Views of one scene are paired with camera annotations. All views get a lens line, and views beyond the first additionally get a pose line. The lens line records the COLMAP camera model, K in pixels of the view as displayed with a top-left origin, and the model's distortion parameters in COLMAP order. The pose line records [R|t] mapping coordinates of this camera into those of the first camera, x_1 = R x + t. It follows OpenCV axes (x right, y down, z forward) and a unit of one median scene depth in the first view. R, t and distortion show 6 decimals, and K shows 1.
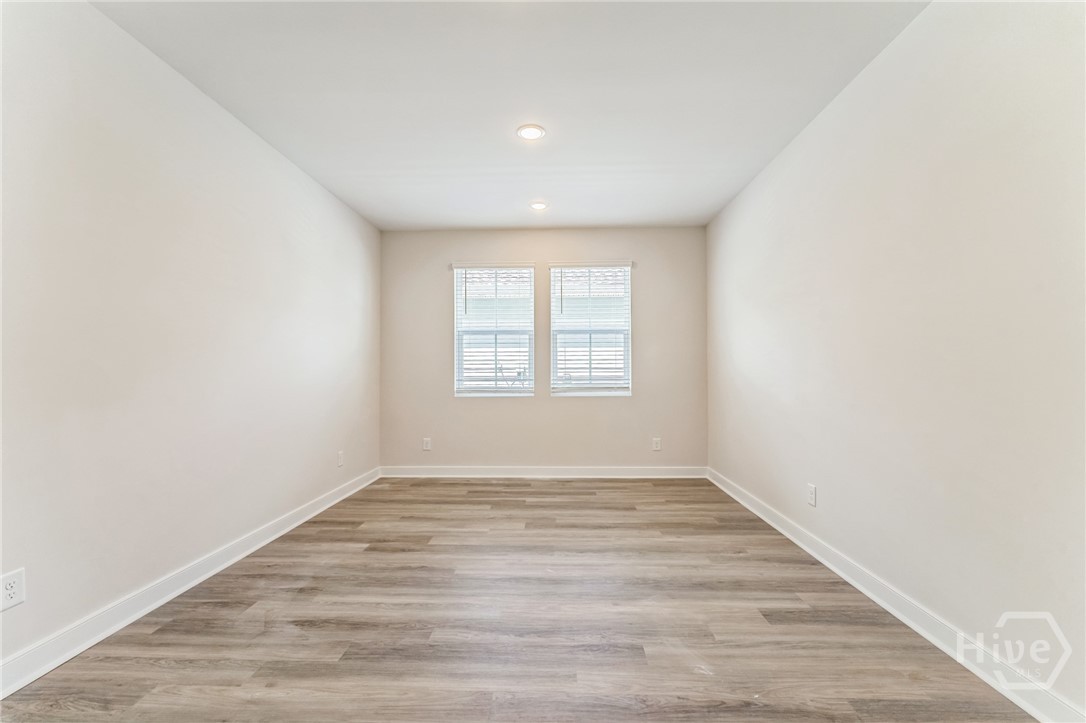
lens RADIAL K [[437.8, 0, 549.8], [0, 437.8, 364.6], [0, 0, 1]] dist [0.003126, -0.000378]
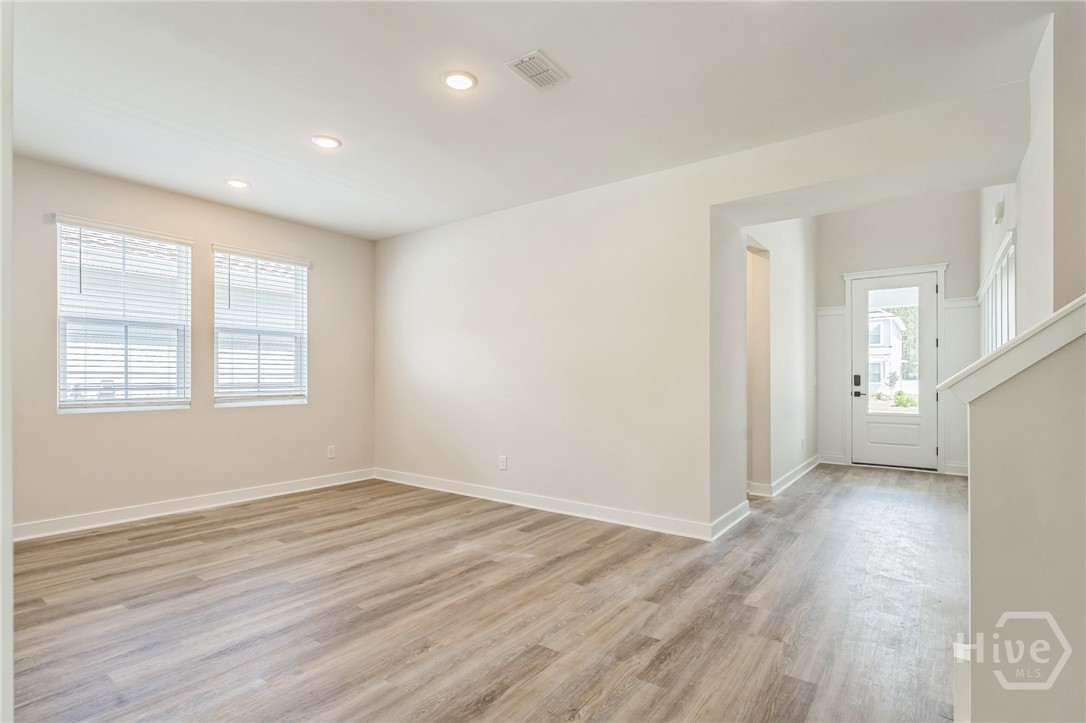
lens RADIAL K [[537.2, 0, 537.1], [0, 537.2, 368.0], [0, 0, 1]] dist [-0.000451, 0.000831]
pose [[0.571553, 0.022146, 0.820266, -0.558122], [-0.017217, 0.999739, -0.014995, 0.003292], [-0.820384, -0.005552, 0.571786, -0.082538]]
